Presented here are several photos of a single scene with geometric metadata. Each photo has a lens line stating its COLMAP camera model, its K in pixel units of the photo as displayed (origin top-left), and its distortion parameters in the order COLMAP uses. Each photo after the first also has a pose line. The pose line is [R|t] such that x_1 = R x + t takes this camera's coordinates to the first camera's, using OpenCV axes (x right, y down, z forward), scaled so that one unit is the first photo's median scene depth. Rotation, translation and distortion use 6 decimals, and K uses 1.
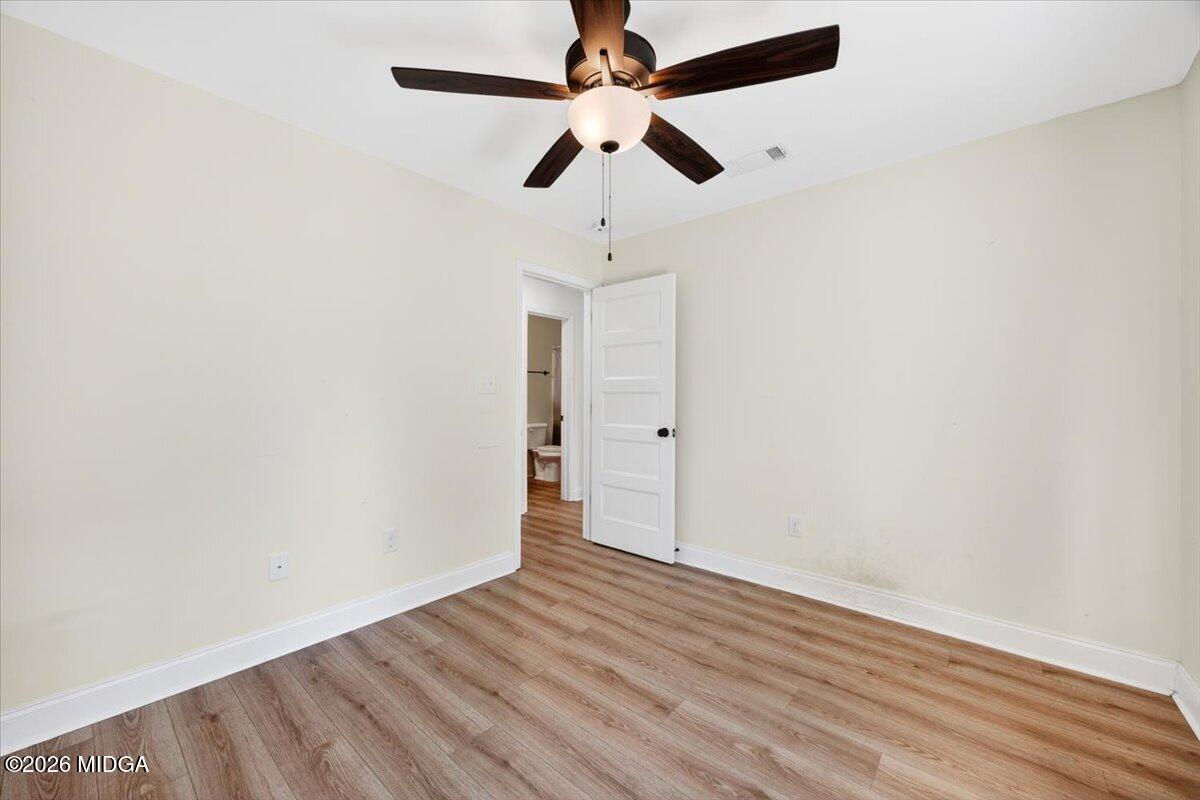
lens RADIAL K [[467.7, 0, 600.0], [0, 467.7, 400.0], [0, 0, 1]] dist [-0.006184, -0.000282]
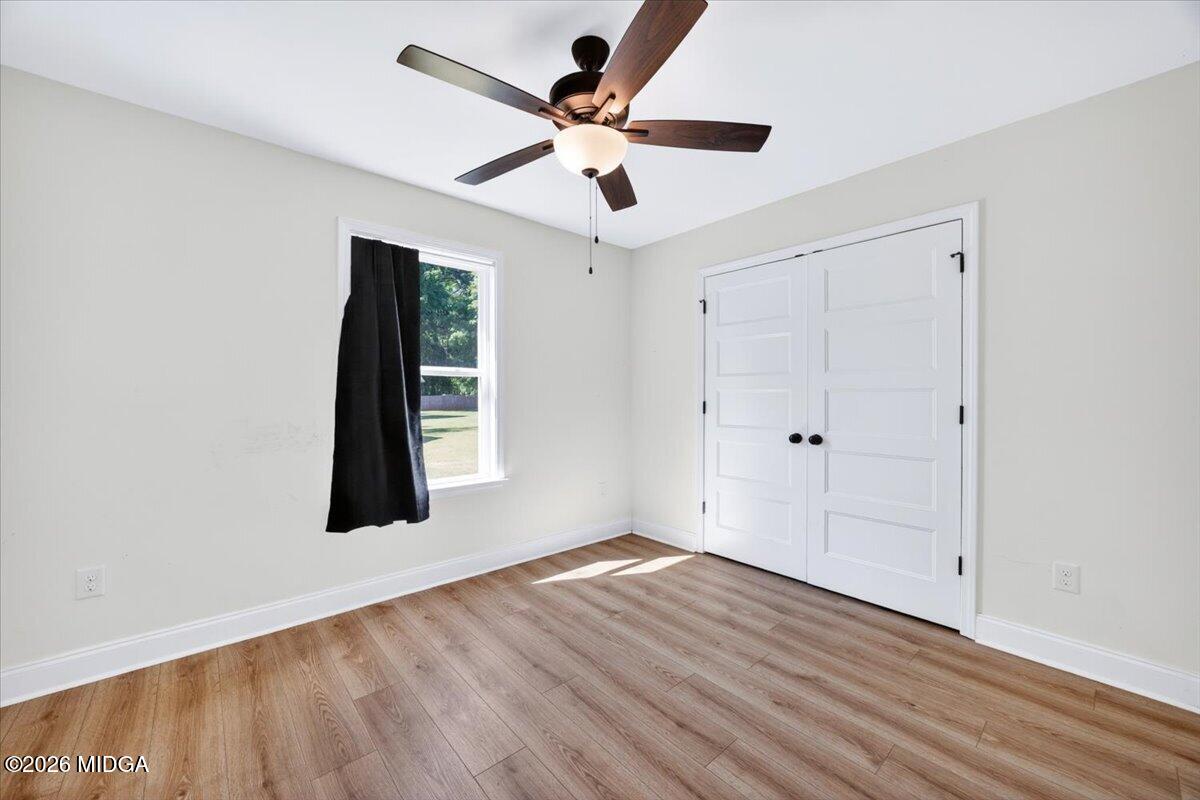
lens RADIAL K [[467.7, 0, 600.0], [0, 467.7, 400.0], [0, 0, 1]] dist [-0.006184, -0.000282]
pose [[-0.990976, -0.008404, 0.133775, -0.150926], [-0.006898, 0.999908, 0.011718, -0.005821], [-0.133861, 0.010689, -0.990942, 2.045193]]
